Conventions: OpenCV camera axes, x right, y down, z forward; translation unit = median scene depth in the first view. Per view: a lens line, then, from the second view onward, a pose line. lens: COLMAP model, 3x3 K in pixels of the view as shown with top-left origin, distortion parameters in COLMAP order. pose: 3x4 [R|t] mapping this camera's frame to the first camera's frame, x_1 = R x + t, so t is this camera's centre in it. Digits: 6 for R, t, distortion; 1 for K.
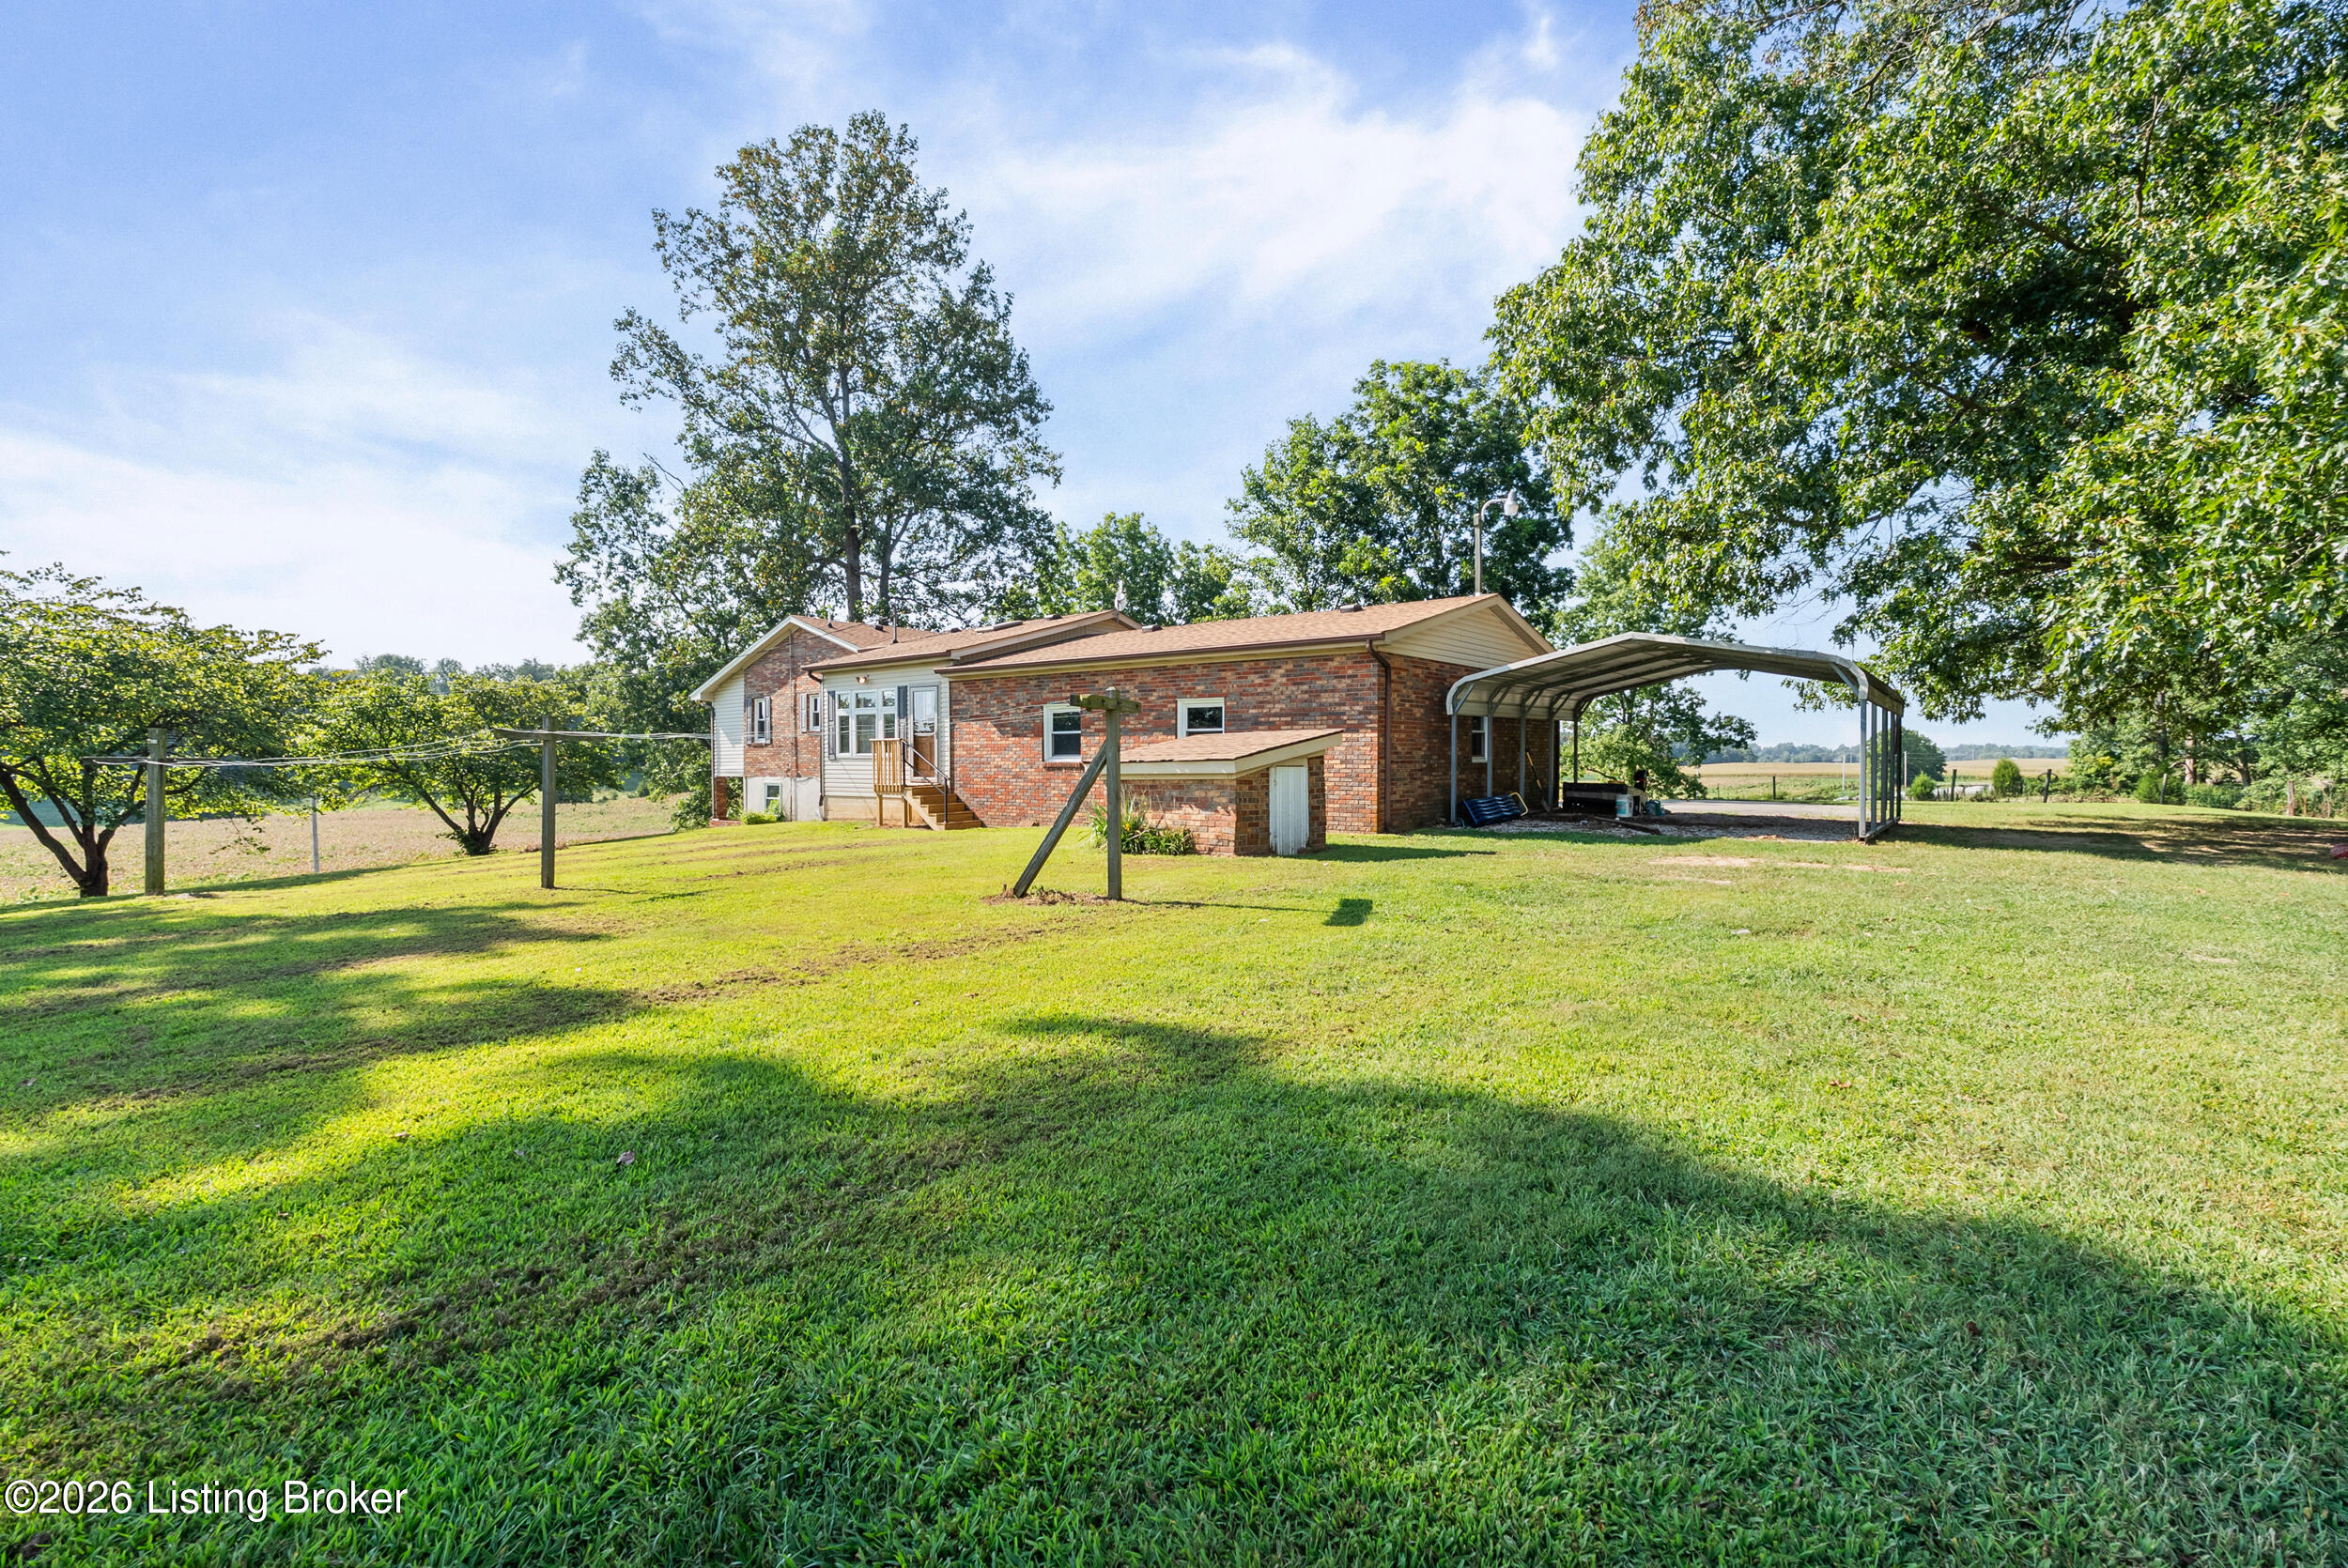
lens RADIAL K [[1036.1, 0, 1162.9], [0, 1036.1, 792.8], [0, 0, 1]] dist [-0.001585, 0.000281]
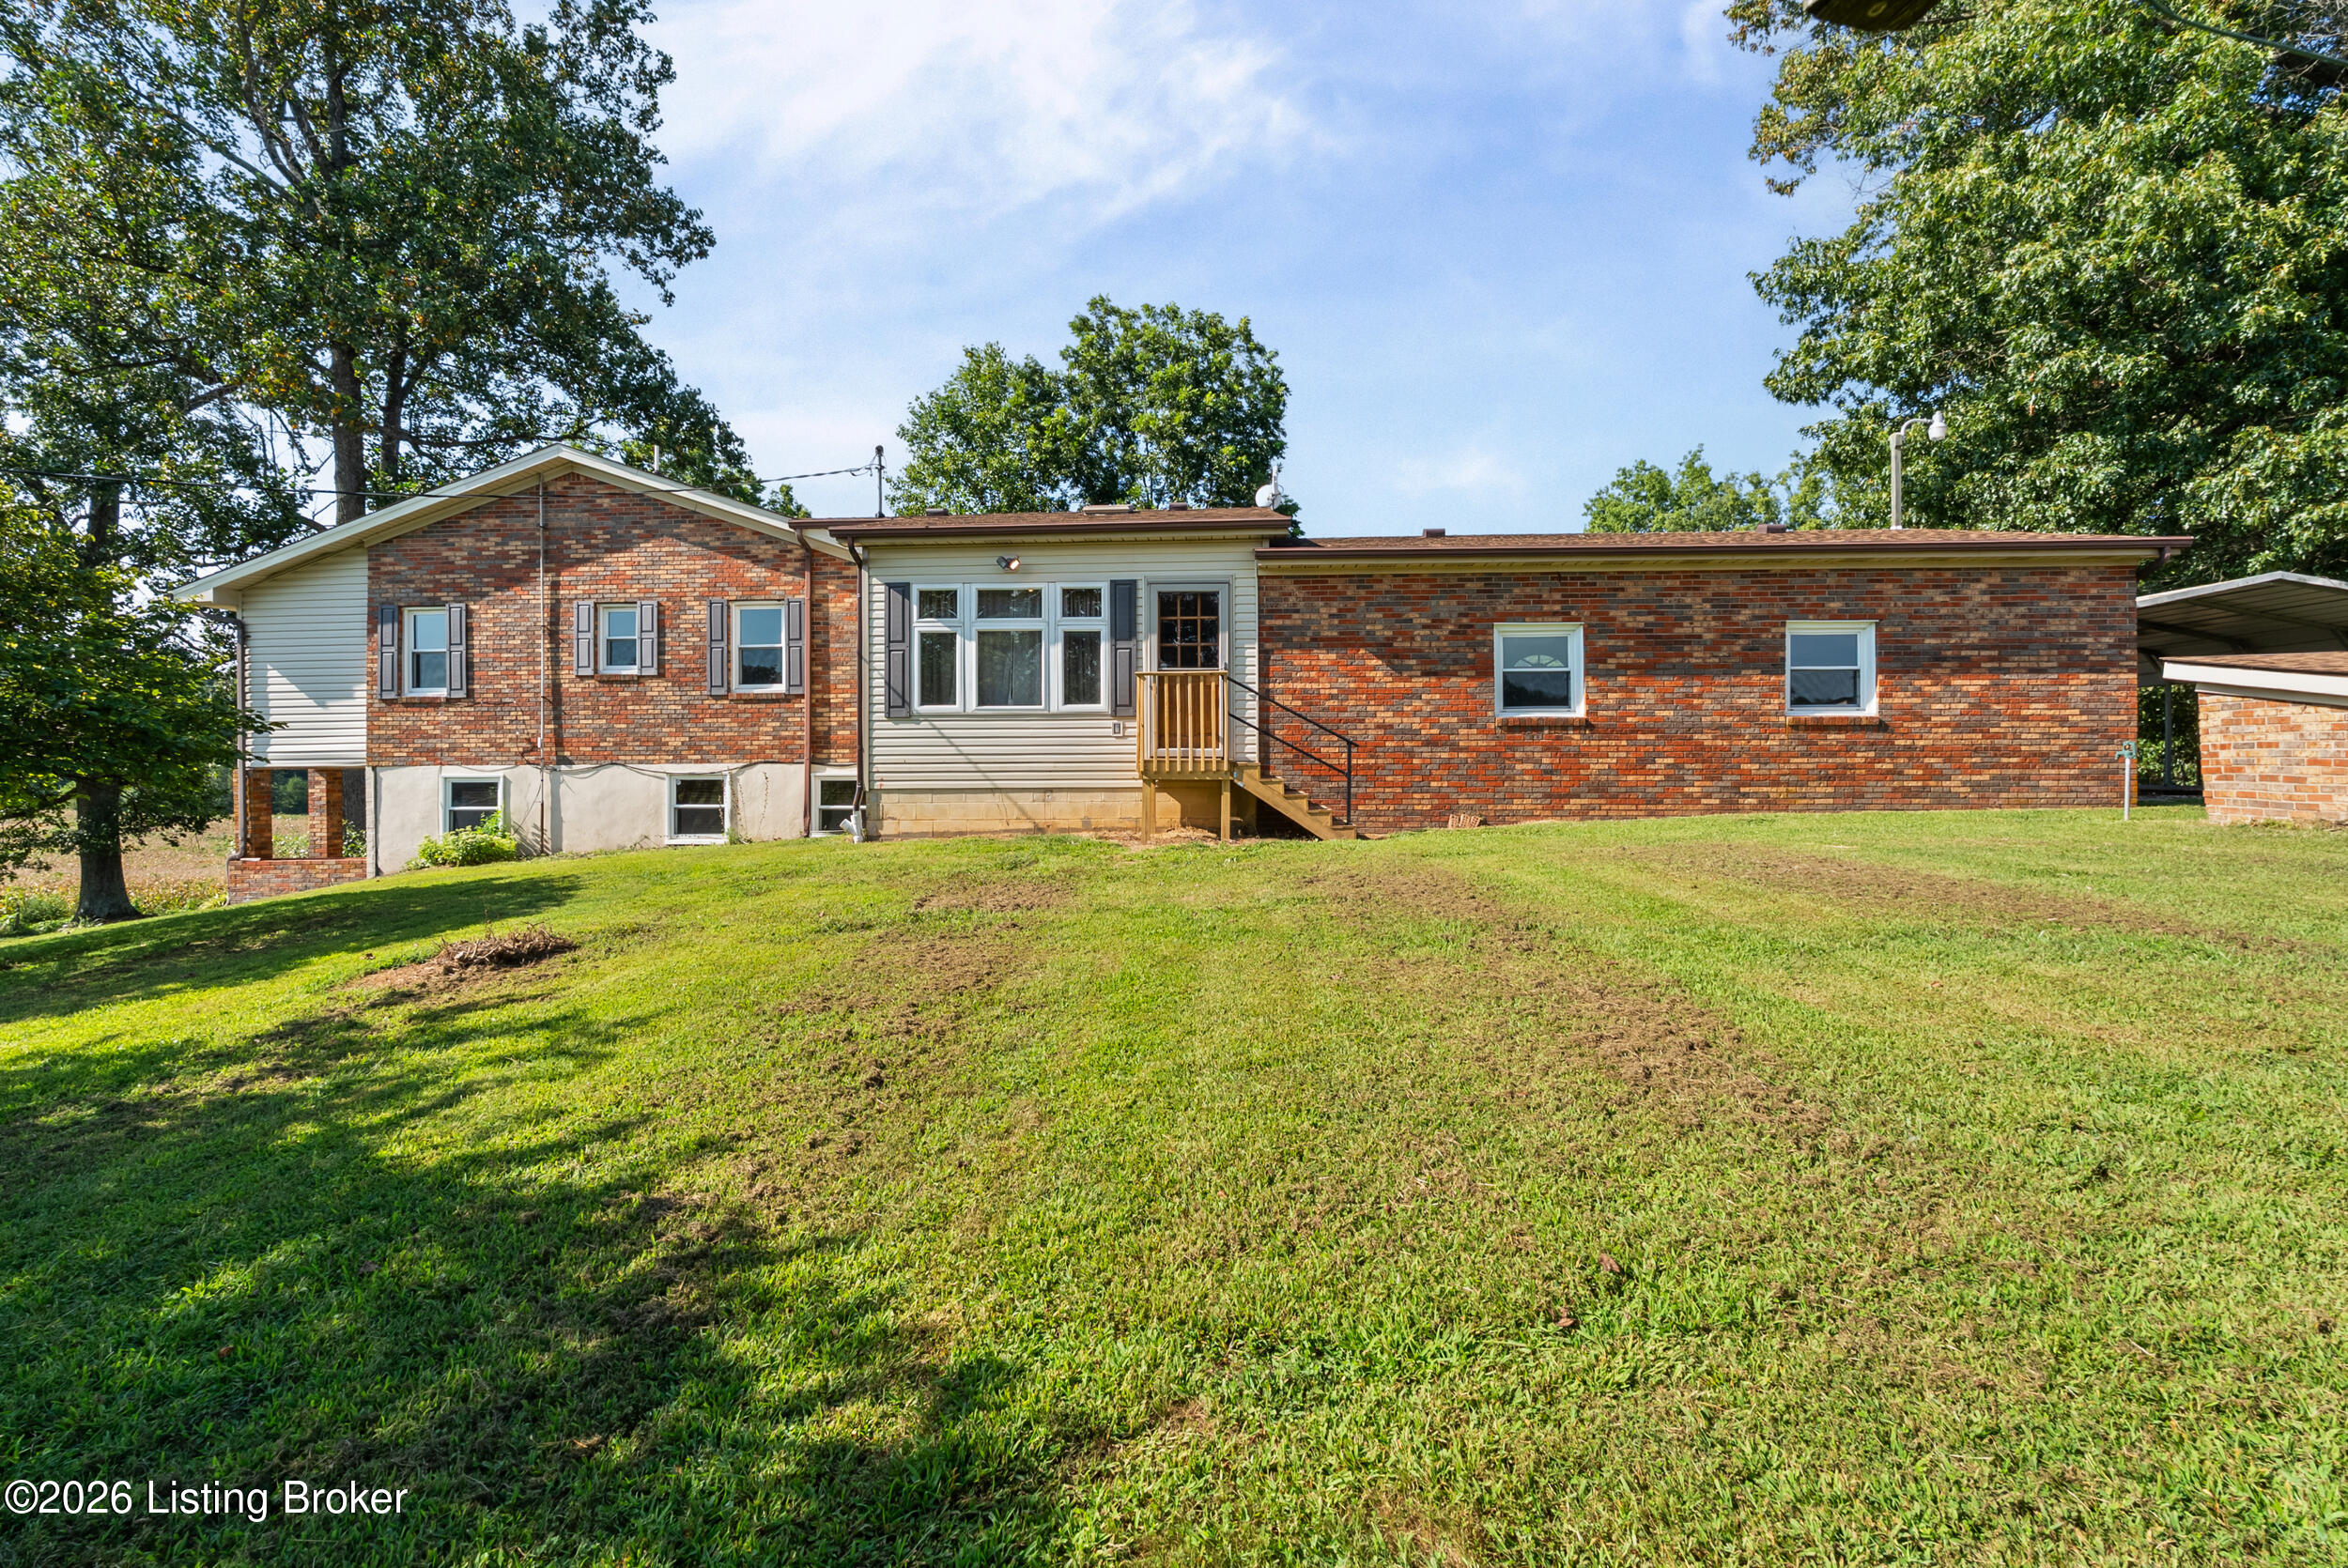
lens RADIAL K [[1036.1, 0, 1162.9], [0, 1036.1, 792.8], [0, 0, 1]] dist [-0.001585, 0.000281]
pose [[0.804937, -0.016800, 0.593122, -0.525196], [0.024080, 0.999700, -0.004364, 0.010461], [-0.592871, 0.017796, 0.805101, 0.518741]]
